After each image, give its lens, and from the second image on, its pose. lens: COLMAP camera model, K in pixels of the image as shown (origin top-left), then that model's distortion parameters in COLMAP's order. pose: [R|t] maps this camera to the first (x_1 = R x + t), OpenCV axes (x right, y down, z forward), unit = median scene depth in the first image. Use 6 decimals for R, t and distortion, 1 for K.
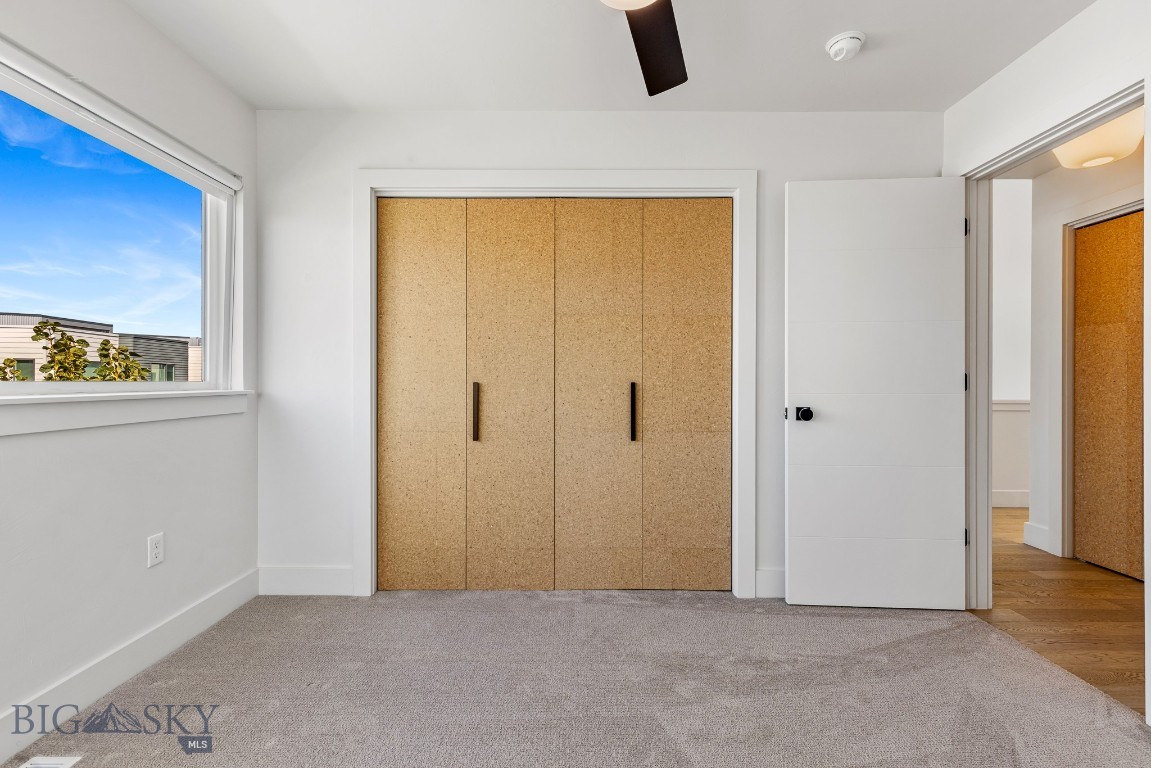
lens RADIAL K [[514.7, 0, 575.9], [0, 514.7, 382.9], [0, 0, 1]] dist [0.008925, -0.002583]
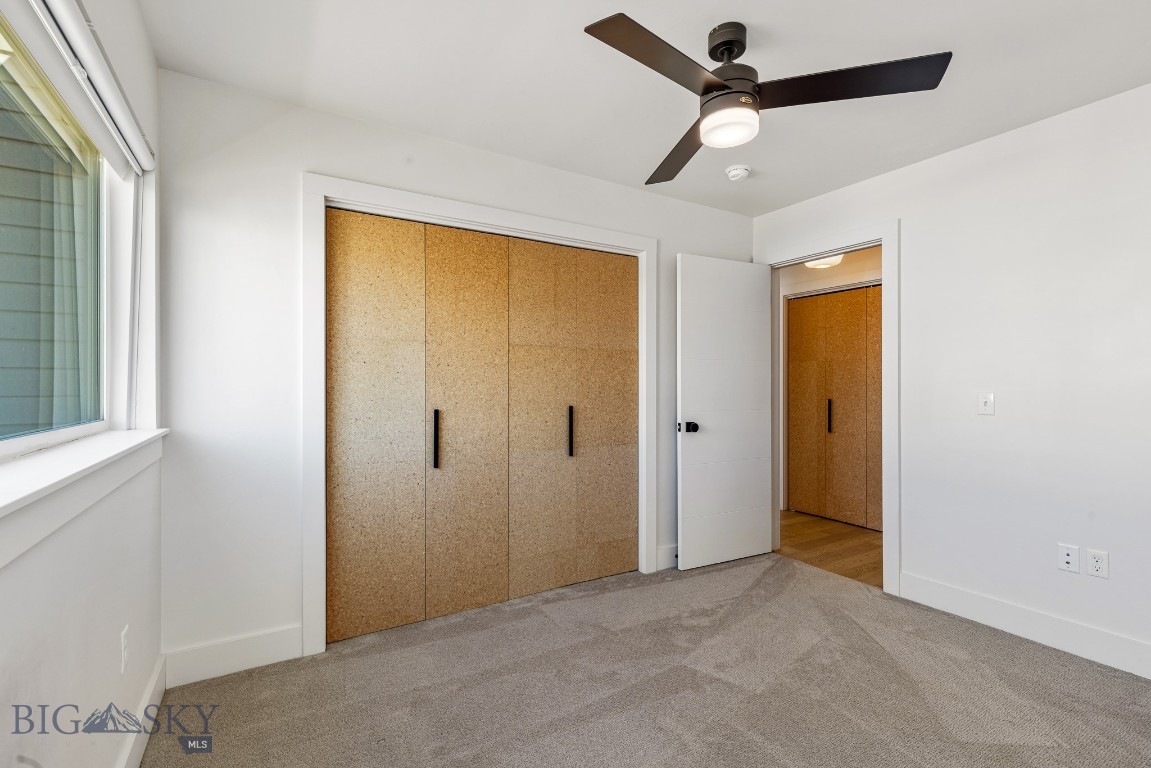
lens RADIAL K [[514.7, 0, 575.7], [0, 514.7, 387.7], [0, 0, 1]] dist [0.008925, -0.002583]
pose [[0.853302, -0.005011, 0.521393, -0.483060], [0.004290, 0.999987, 0.002590, -0.044511], [-0.521399, 0.000027, 0.853313, 0.007000]]
